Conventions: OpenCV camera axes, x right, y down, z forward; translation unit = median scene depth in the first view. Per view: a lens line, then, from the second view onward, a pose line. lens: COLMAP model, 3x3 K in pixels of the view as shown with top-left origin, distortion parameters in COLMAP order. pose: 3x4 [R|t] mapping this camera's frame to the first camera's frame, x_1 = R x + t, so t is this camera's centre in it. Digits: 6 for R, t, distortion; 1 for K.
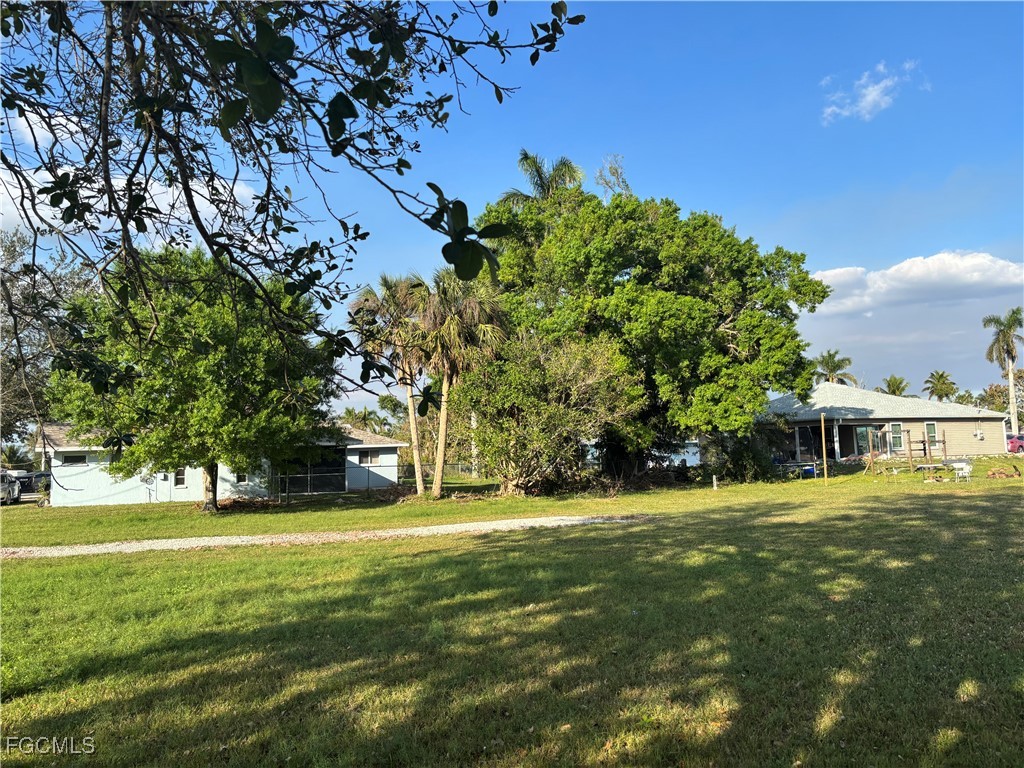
lens RADIAL K [[768.5, 0, 508.6], [0, 768.5, 374.6], [0, 0, 1]] dist [0.061847, -0.080908]
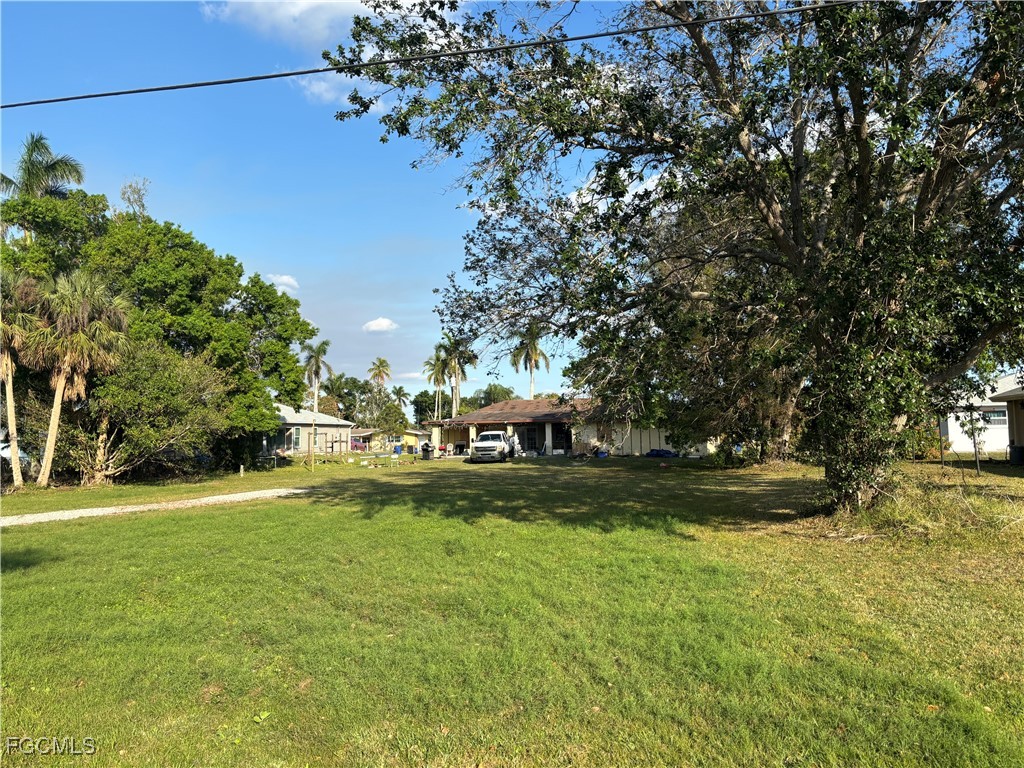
lens RADIAL K [[806.3, 0, 517.1], [0, 806.3, 379.3], [0, 0, 1]] dist [0.056388, -0.074413]
pose [[0.590540, 0.076775, 0.803348, -0.572226], [-0.085754, 0.995798, -0.032130, -0.007230], [-0.802439, -0.049916, 0.594642, -0.157881]]
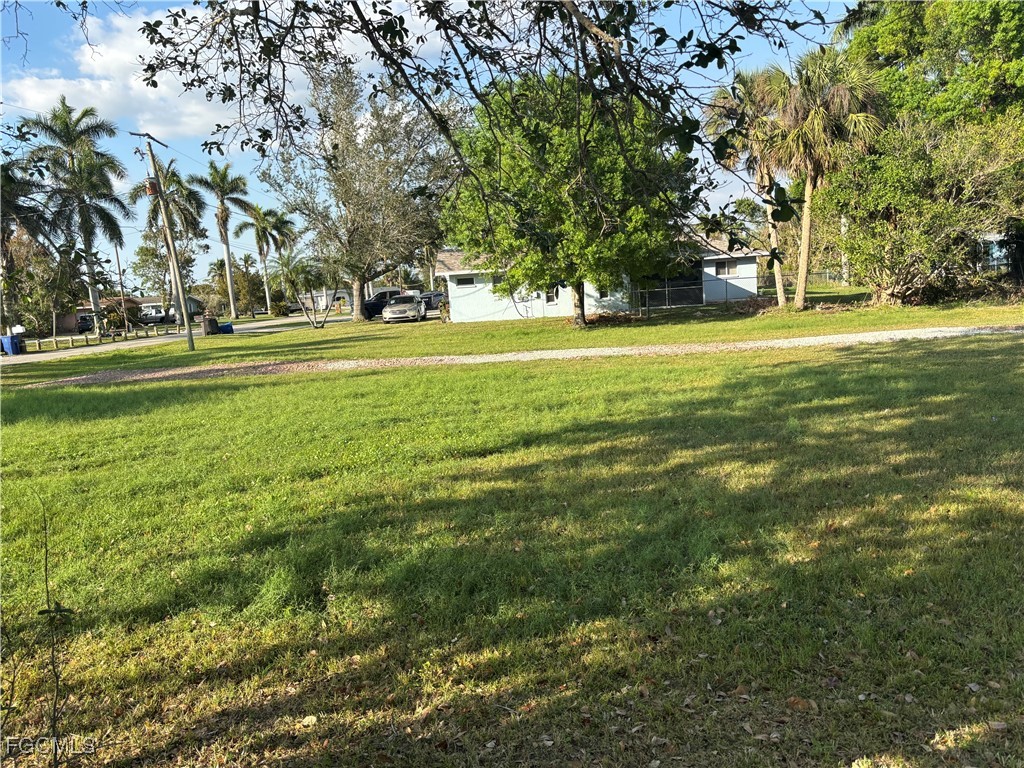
lens RADIAL K [[806.3, 0, 517.1], [0, 806.3, 379.3], [0, 0, 1]] dist [0.056388, -0.074413]
pose [[0.909073, 0.016810, -0.416297, 0.008534], [0.084624, 0.970909, 0.223999, -0.010954], [0.407952, -0.238860, 0.881204, -0.052929]]
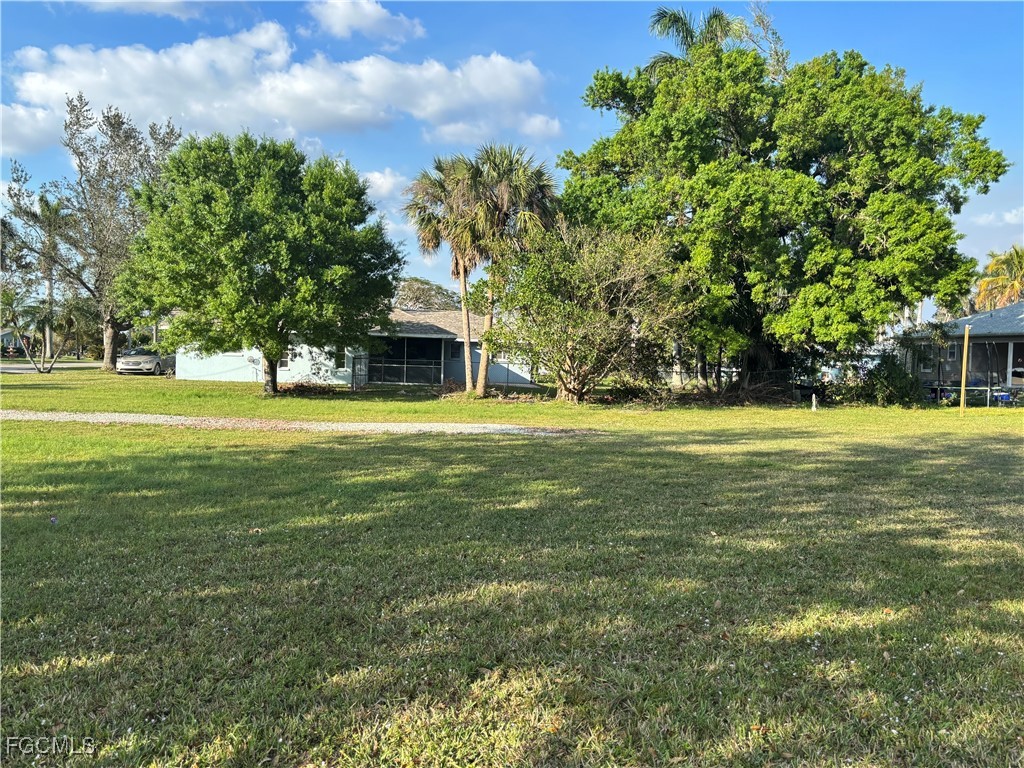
lens RADIAL K [[806.3, 0, 517.1], [0, 806.3, 379.3], [0, 0, 1]] dist [0.056388, -0.074413]
pose [[0.943059, 0.065163, -0.326181, 0.257485], [-0.020031, 0.989969, 0.139856, -0.002384], [0.332023, -0.125358, 0.934904, 0.074331]]
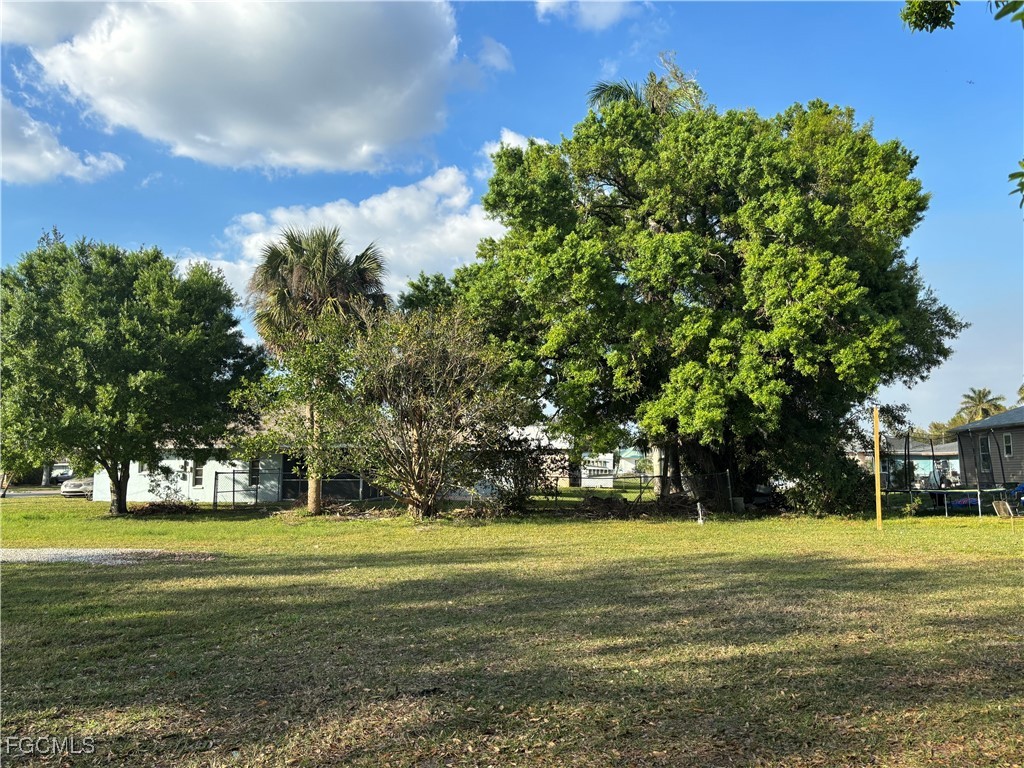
lens RADIAL K [[829.3, 0, 504.5], [0, 829.3, 383.9], [0, 0, 1]] dist [0.048624, -0.003731]
pose [[0.852693, -0.024687, -0.521829, 0.514446], [0.030906, 0.999517, 0.003216, 0.023393], [0.521498, -0.018869, 0.853044, 0.323829]]
